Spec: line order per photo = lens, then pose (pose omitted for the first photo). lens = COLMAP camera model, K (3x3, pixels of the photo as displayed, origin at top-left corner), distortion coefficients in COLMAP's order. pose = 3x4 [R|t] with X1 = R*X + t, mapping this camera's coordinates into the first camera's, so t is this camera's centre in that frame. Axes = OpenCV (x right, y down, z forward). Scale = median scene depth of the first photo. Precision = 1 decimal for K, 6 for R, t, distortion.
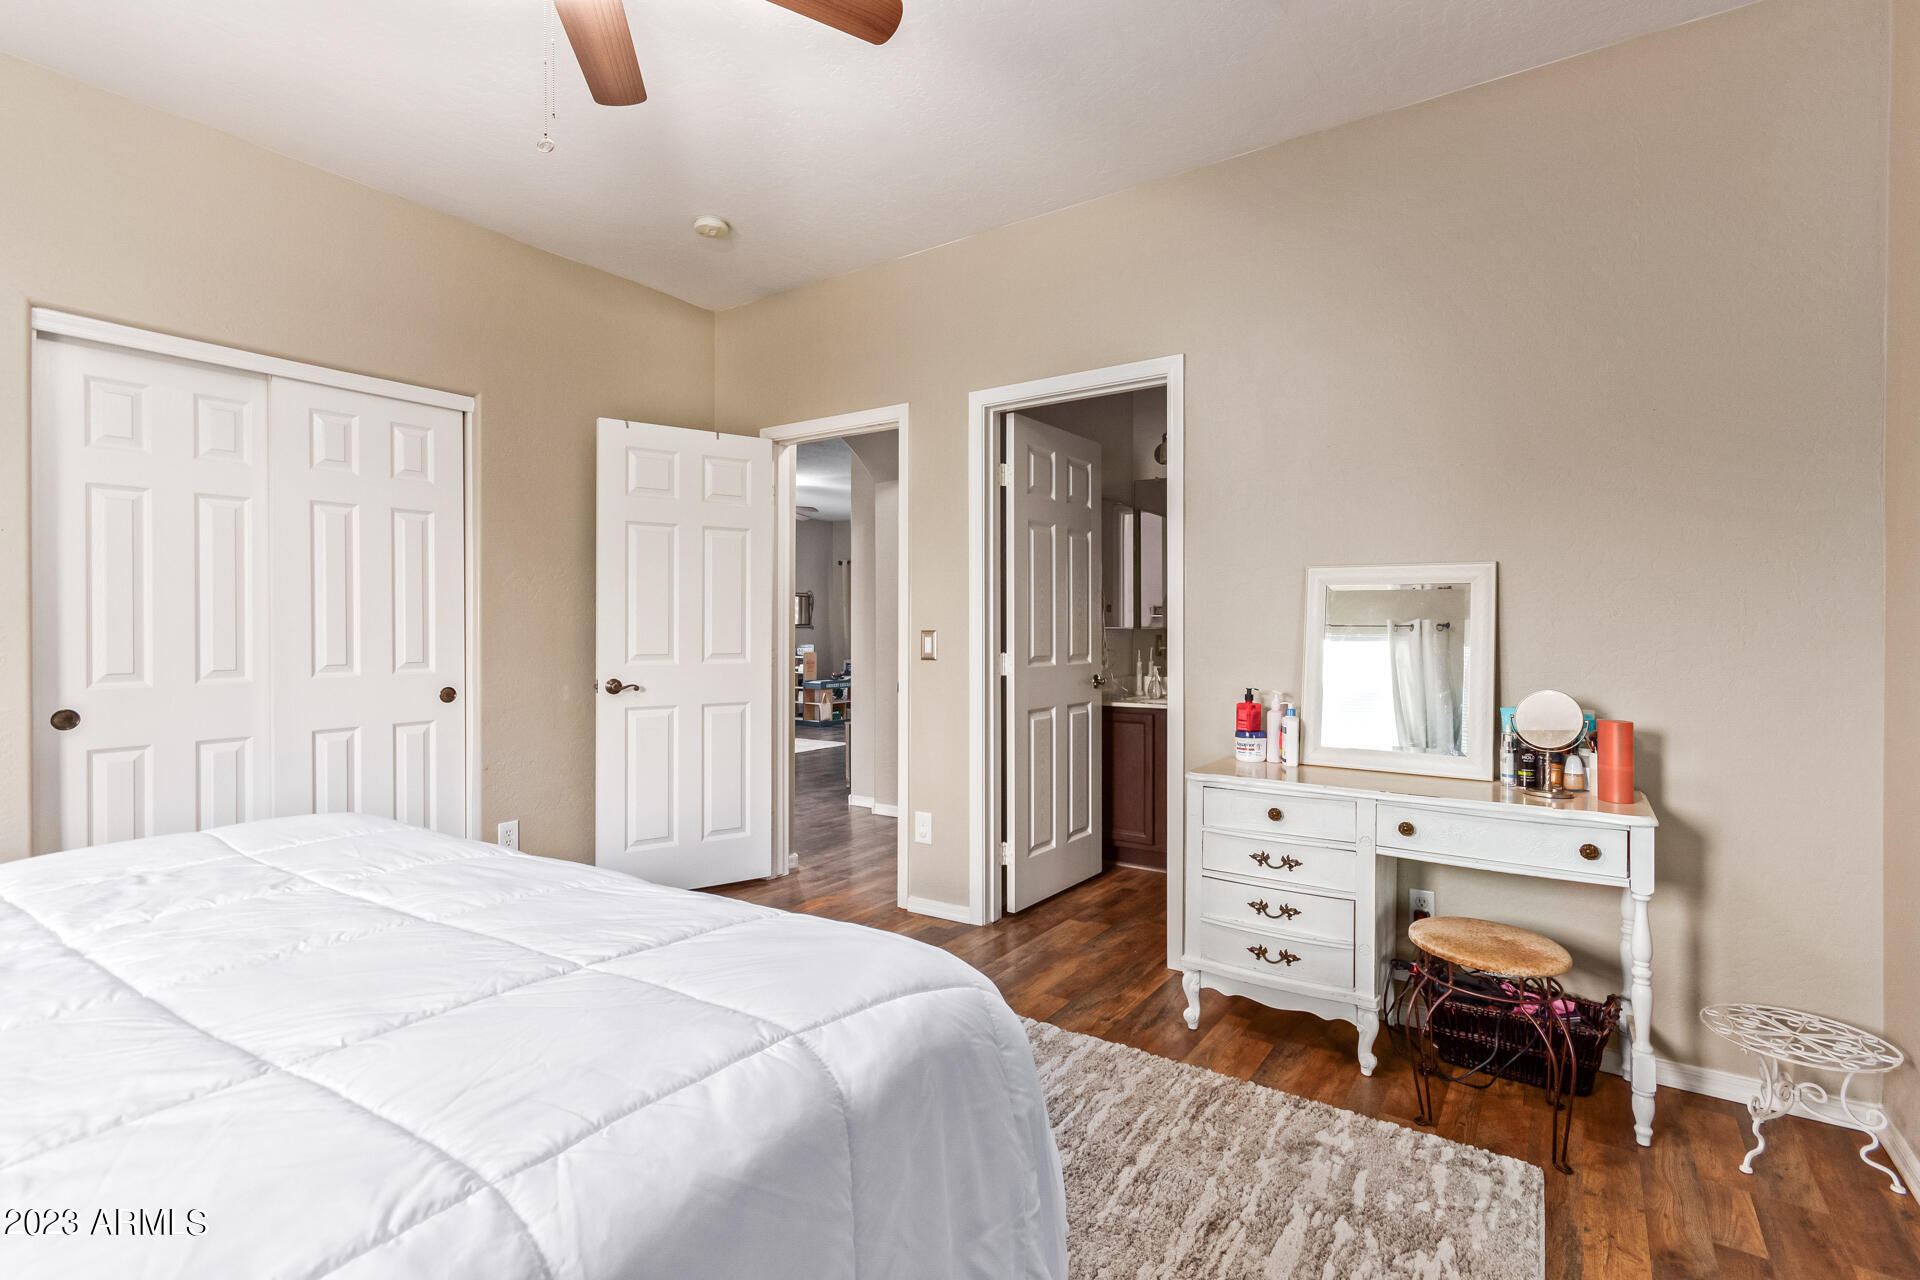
lens RADIAL K [[893.1, 0, 960.0], [0, 893.1, 640.0], [0, 0, 1]] dist [0.000743, -0.000006]
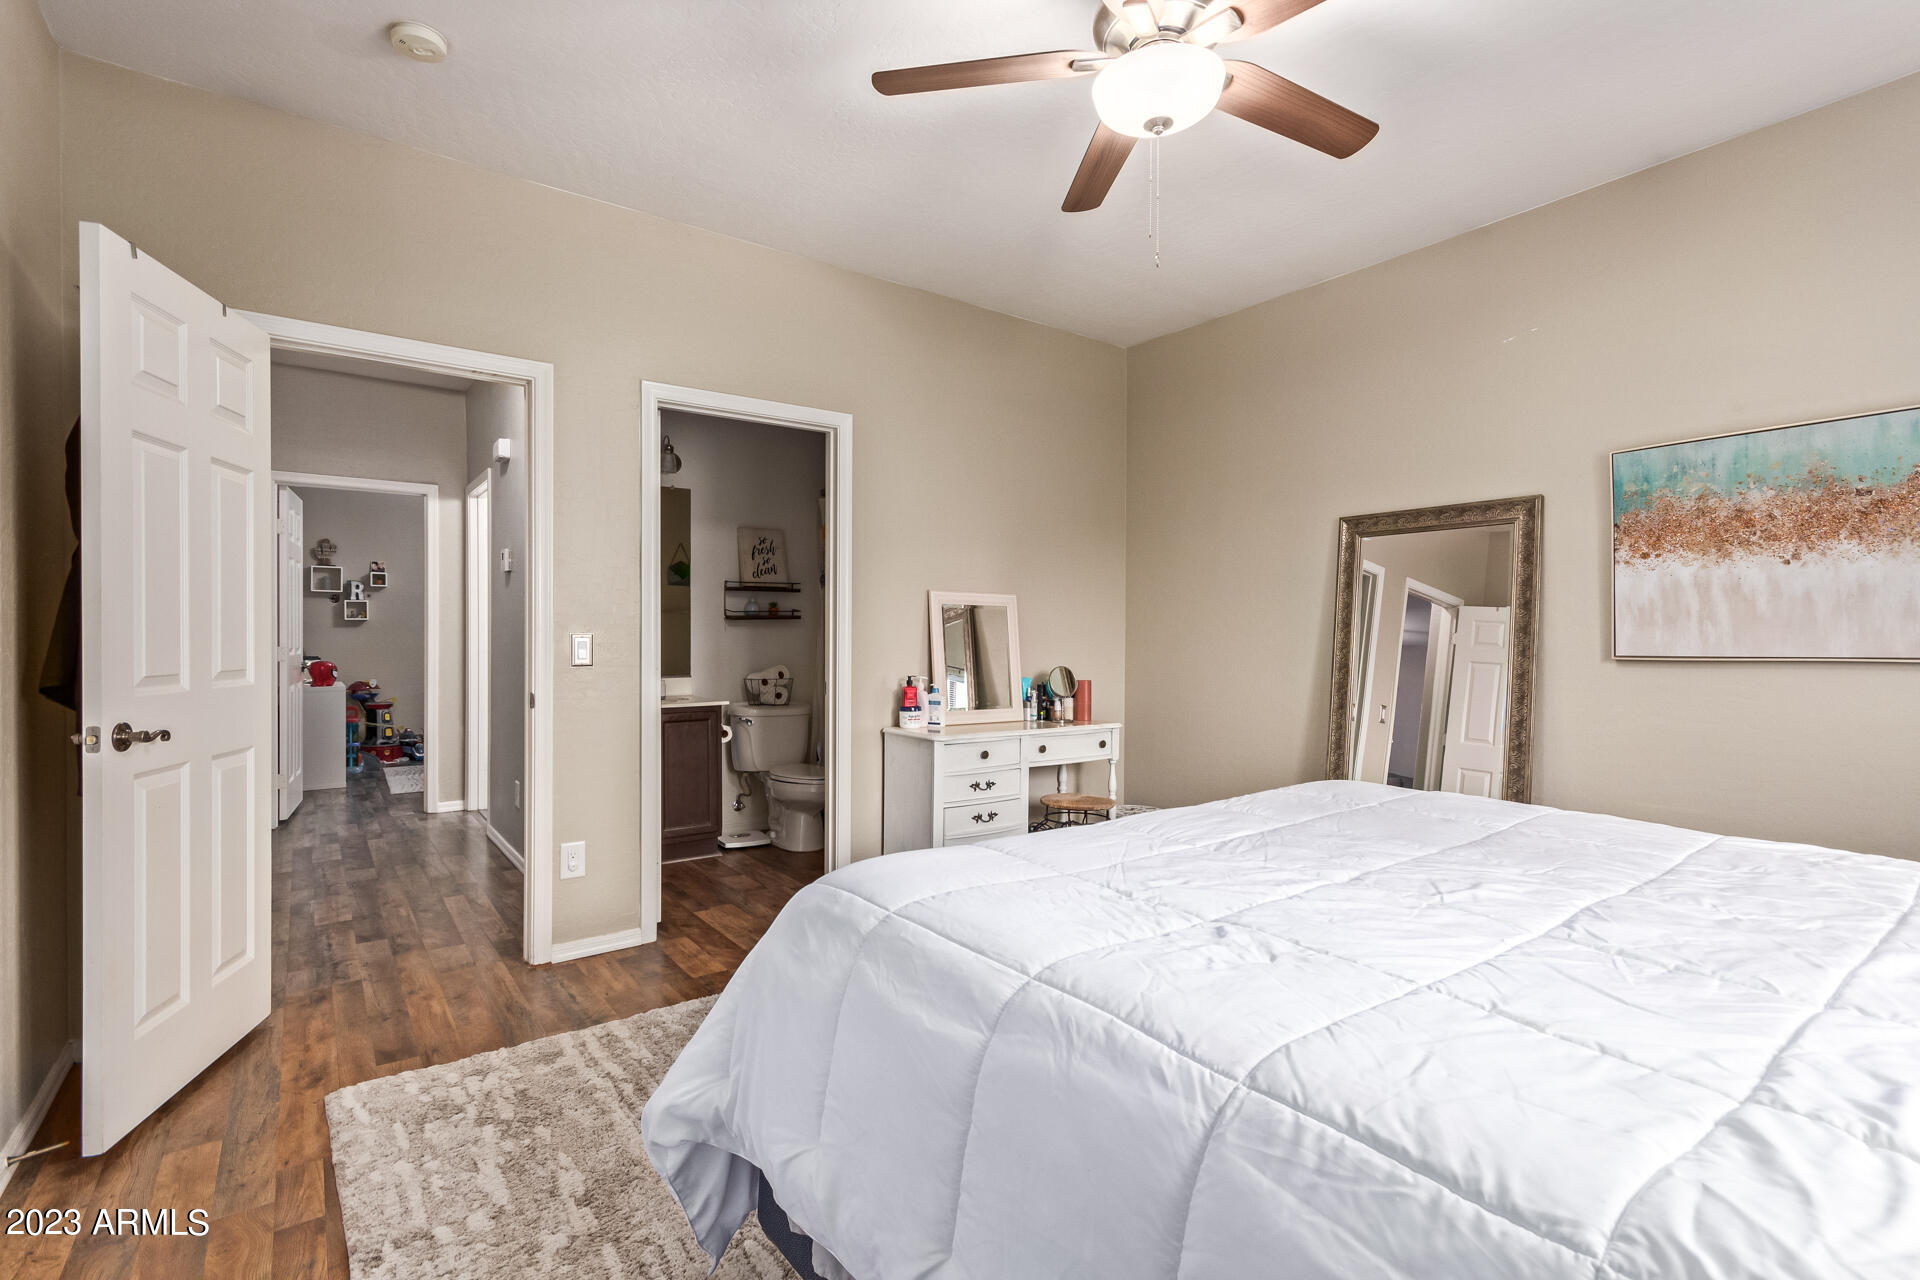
lens RADIAL K [[893.1, 0, 960.0], [0, 893.1, 640.0], [0, 0, 1]] dist [0.000743, -0.000006]
pose [[0.328575, -0.005695, 0.944461, -0.776138], [0.005237, 0.999977, 0.004208, -0.005441], [-0.944463, 0.003564, 0.328598, 0.379319]]
